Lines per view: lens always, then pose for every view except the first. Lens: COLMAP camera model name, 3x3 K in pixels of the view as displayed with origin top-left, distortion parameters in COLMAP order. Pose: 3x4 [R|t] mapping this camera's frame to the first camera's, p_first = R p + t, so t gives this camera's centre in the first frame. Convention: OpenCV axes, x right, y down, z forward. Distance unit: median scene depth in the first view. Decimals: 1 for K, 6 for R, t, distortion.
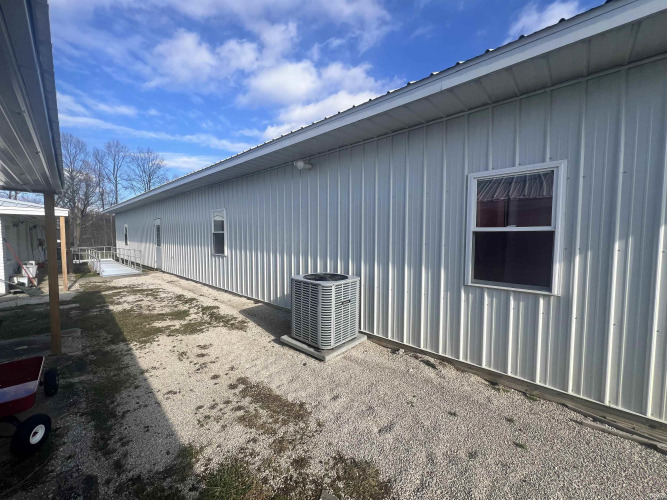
lens RADIAL K [[268.2, 0, 333.5], [0, 268.2, 250.0], [0, 0, 1]] dist [0.000105, -0.000116]
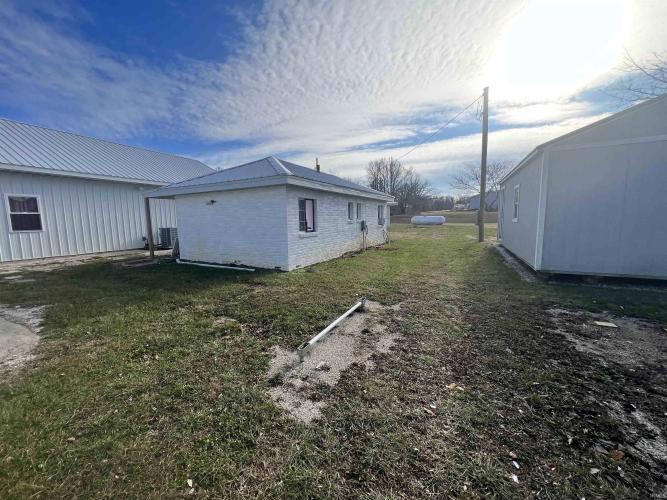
lens RADIAL K [[263.5, 0, 331.9], [0, 263.5, 258.3], [0, 0, 1]] dist [0.002290, 0.000236]
pose [[-0.319702, -0.148437, 0.935819, -4.023492], [0.056464, 0.982913, 0.175197, 0.120166], [-0.945834, 0.108851, -0.305858, -1.650820]]
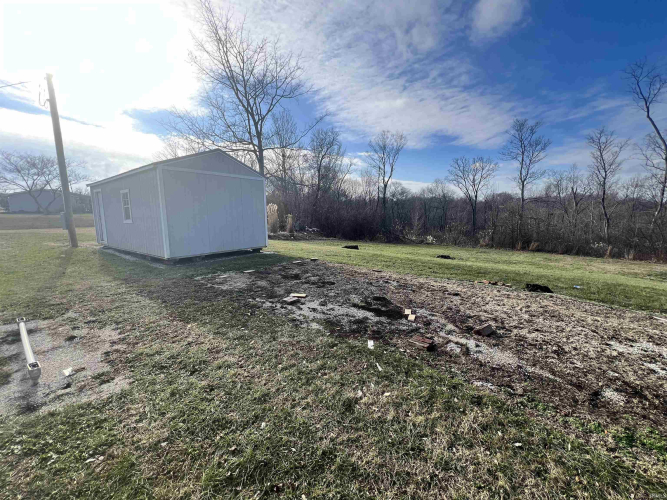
lens RADIAL K [[263.5, 0, 331.9], [0, 263.5, 258.3], [0, 0, 1]] dist [0.002290, 0.000236]
pose [[-0.991918, 0.025657, -0.124259, -3.930932], [-0.000285, 0.978889, 0.204393, 0.112891], [0.126879, 0.202776, -0.970970, -0.837604]]
